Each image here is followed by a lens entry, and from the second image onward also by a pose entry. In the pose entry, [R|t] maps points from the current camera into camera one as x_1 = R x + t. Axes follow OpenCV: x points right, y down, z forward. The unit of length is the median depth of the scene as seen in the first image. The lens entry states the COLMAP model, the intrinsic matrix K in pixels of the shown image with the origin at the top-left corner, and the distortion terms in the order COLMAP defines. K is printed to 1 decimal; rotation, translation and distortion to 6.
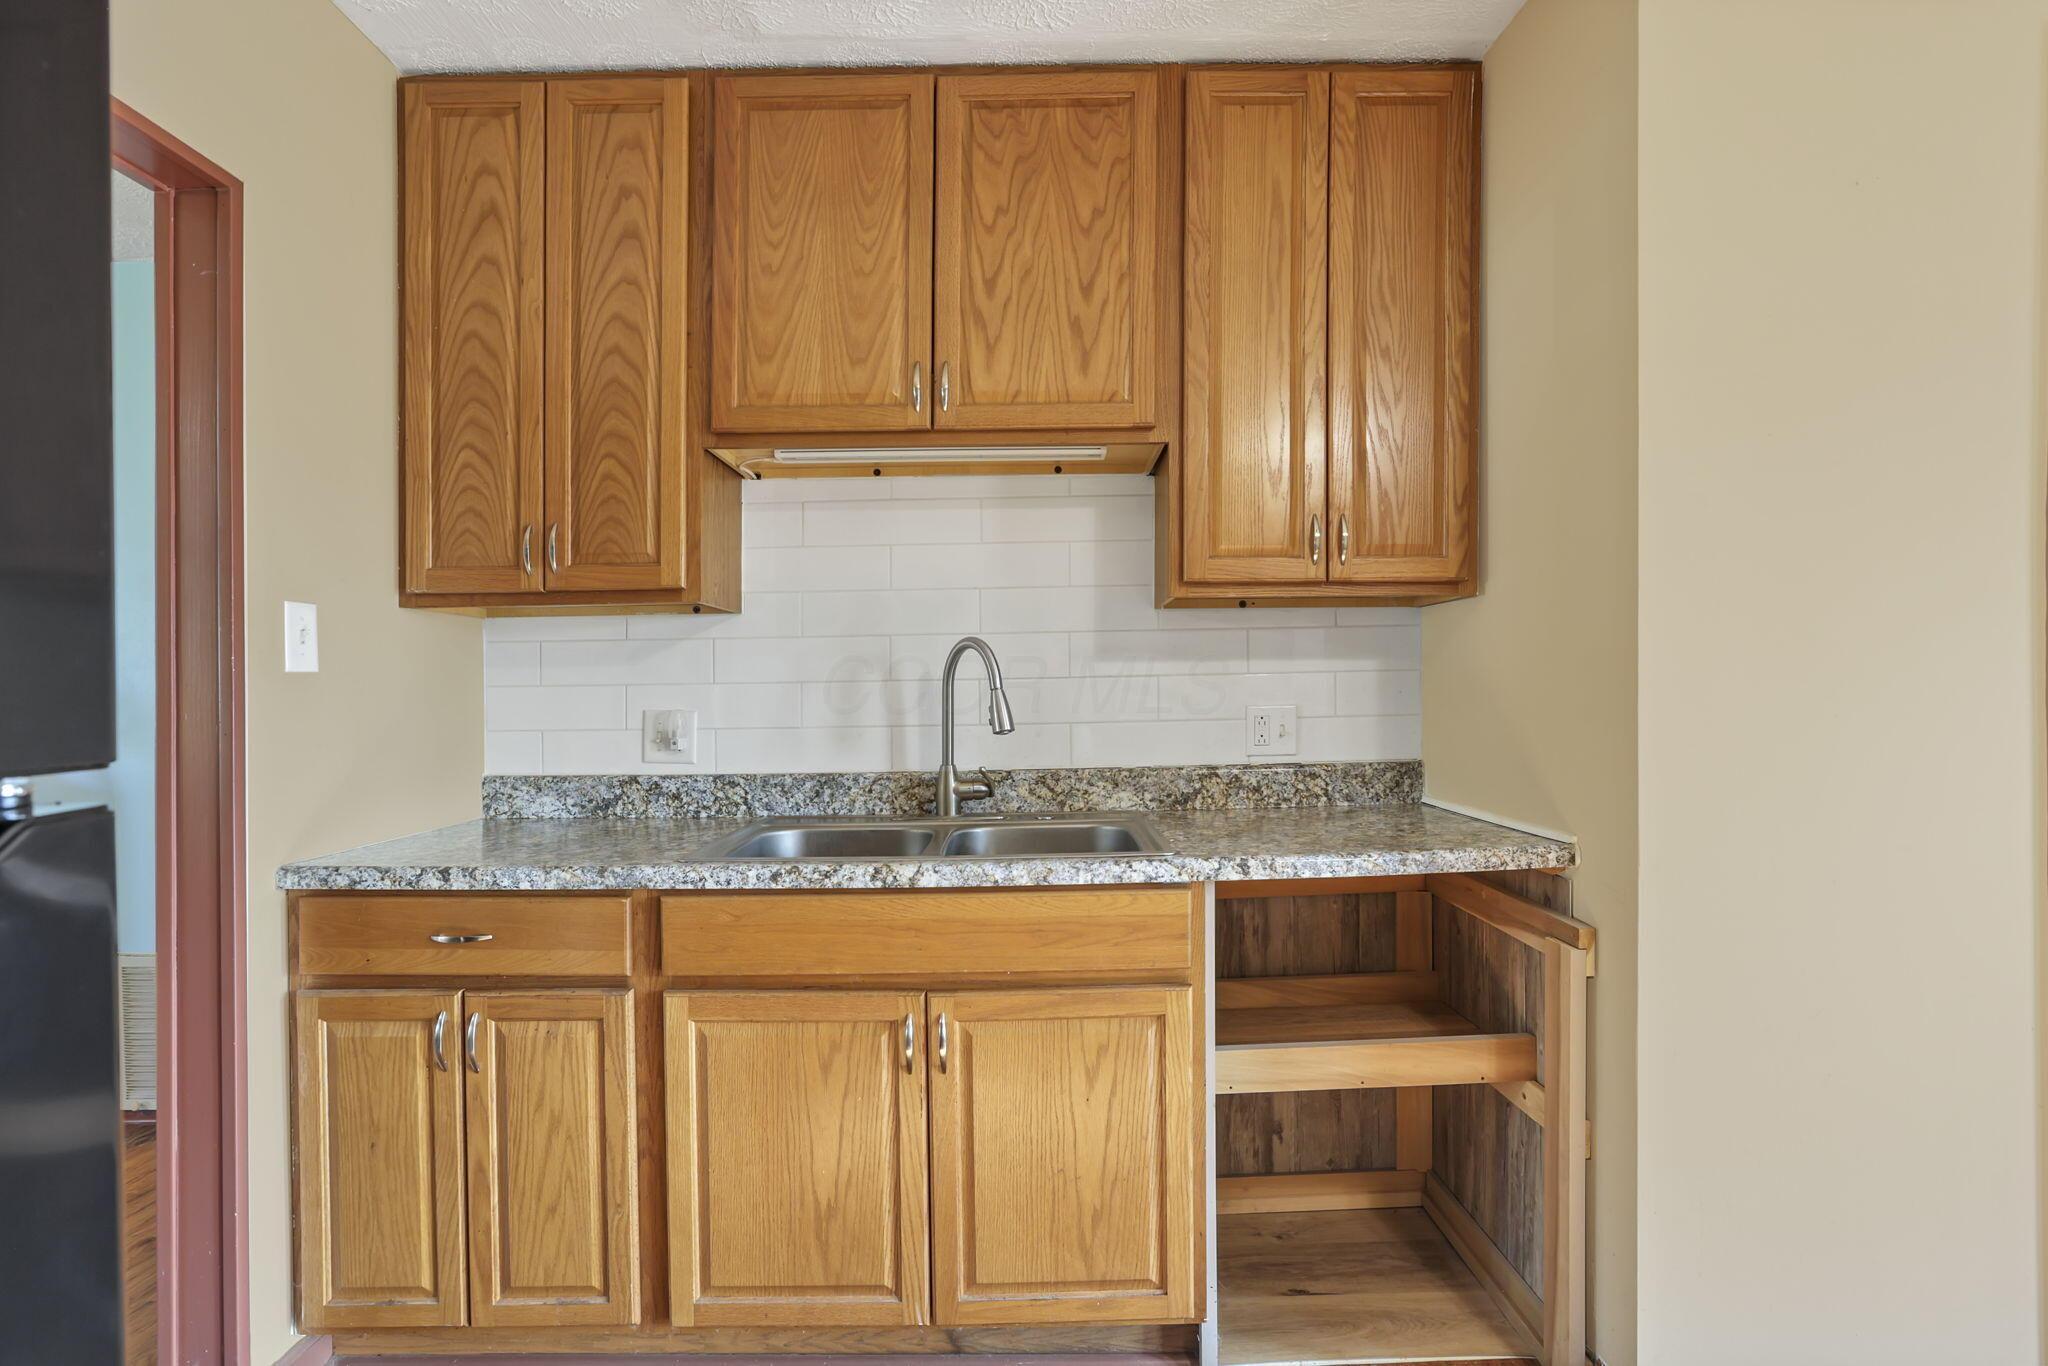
lens RADIAL K [[958.8, 0, 1016.1], [0, 958.8, 677.4], [0, 0, 1]] dist [-0.053203, 0.019586]
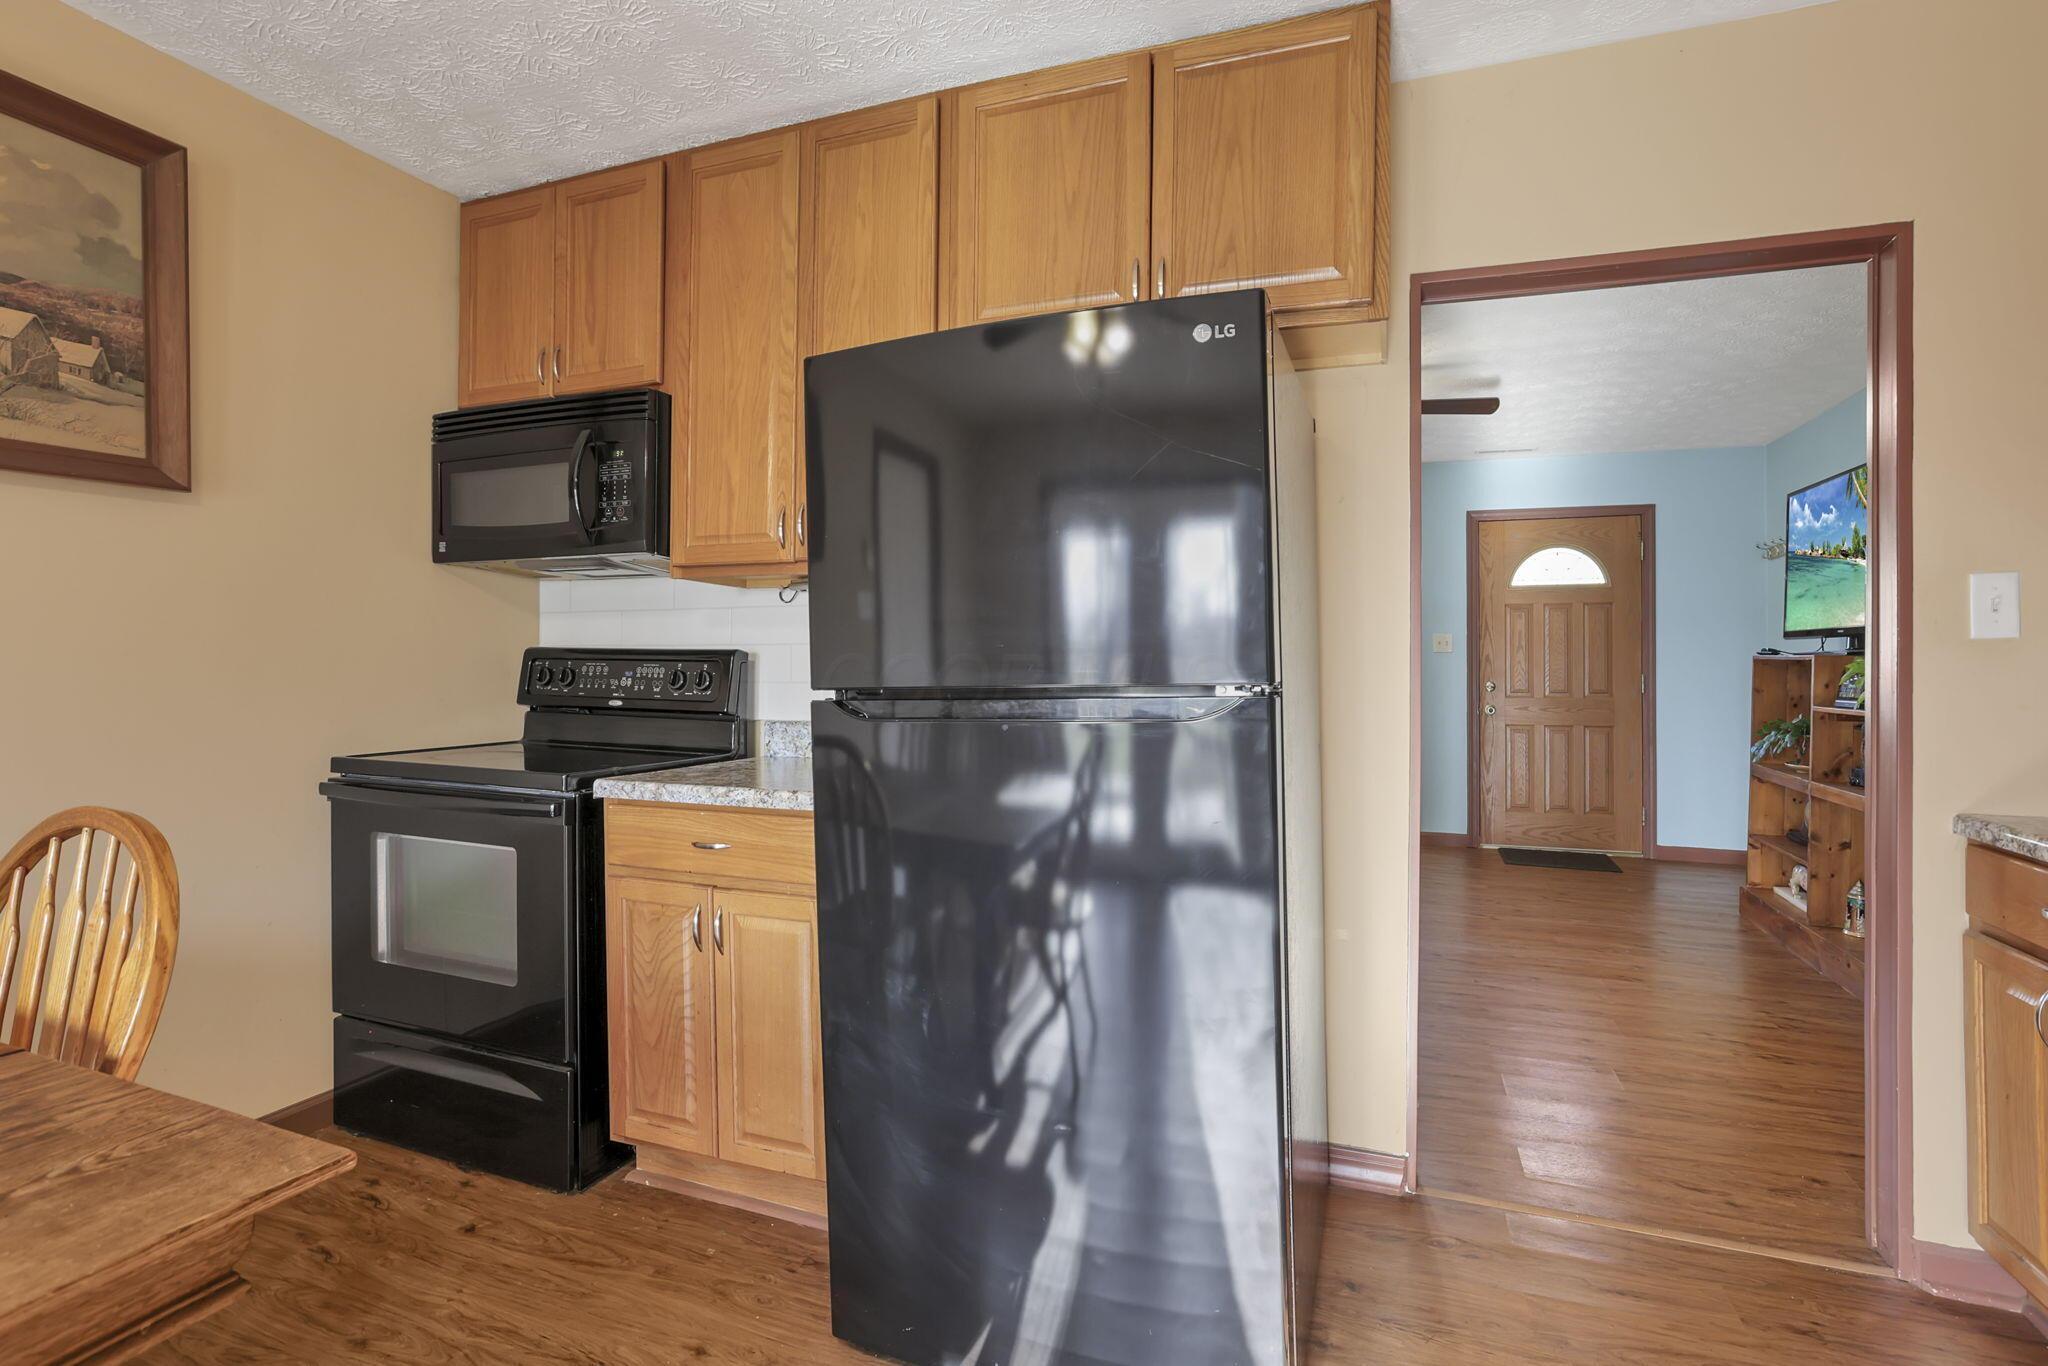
lens RADIAL K [[962.1, 0, 1062.5], [0, 962.1, 669.5], [0, 0, 1]] dist [-0.041275, 0.019831]
pose [[-0.341931, 0.013108, -0.939634, 0.519677], [0.020424, 0.999770, 0.006514, 0.000085], [0.939503, -0.016964, -0.342120, 0.308387]]
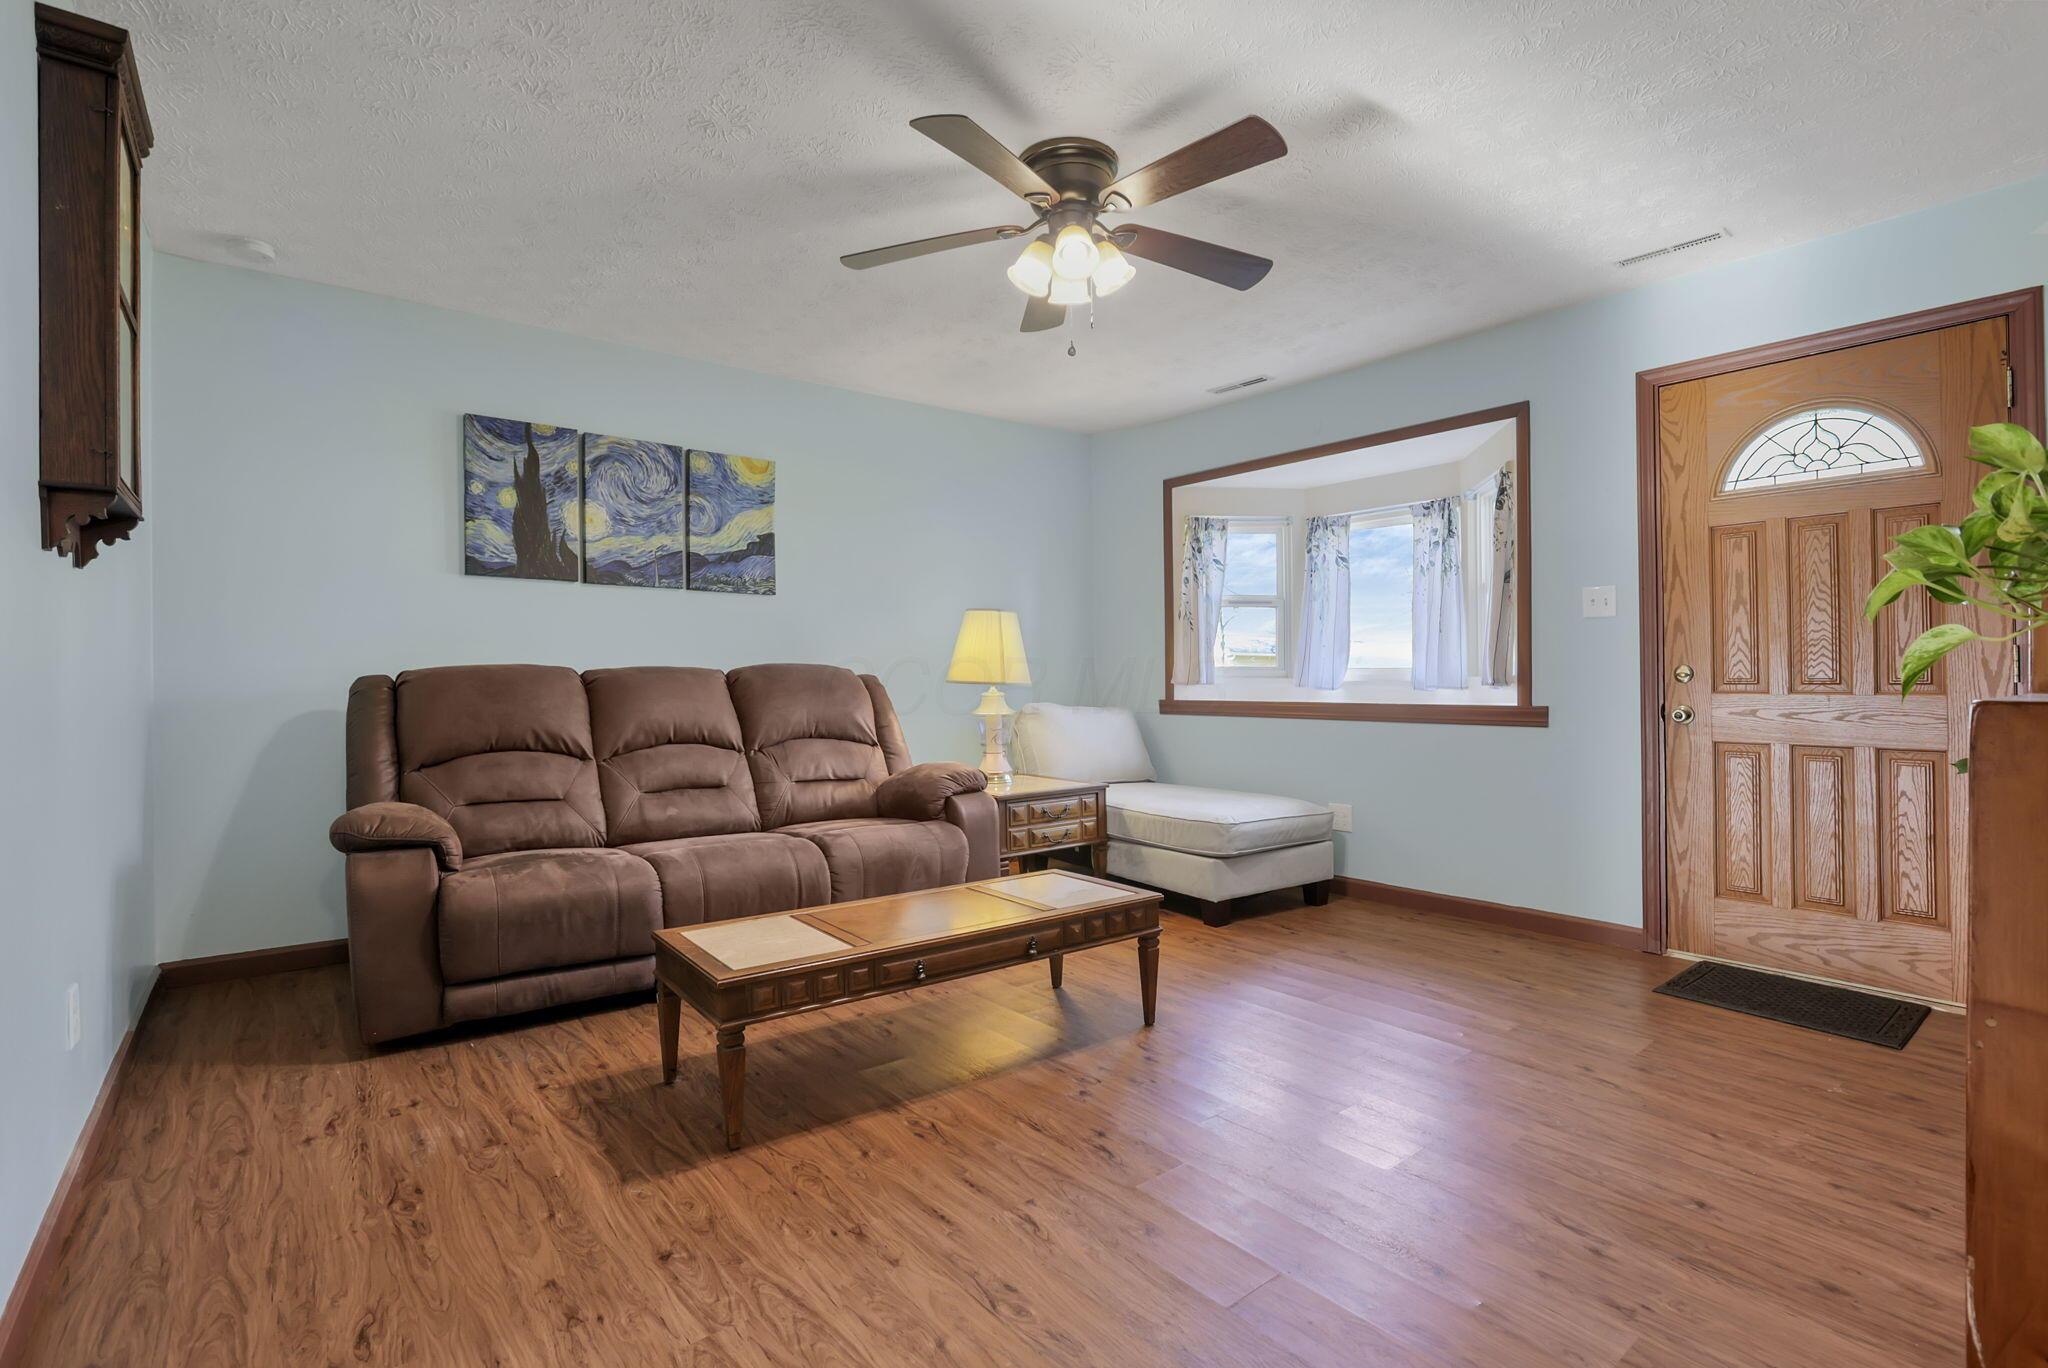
lens RADIAL K [[958.8, 0, 1016.1], [0, 958.8, 678.4], [0, 0, 1]] dist [-0.053203, 0.019586]
pose [[-0.795668, 0.015216, -0.605541, -0.855275], [0.027561, 0.999559, -0.011097, 0.097898], [0.605105, -0.025519, -0.795737, 1.189791]]
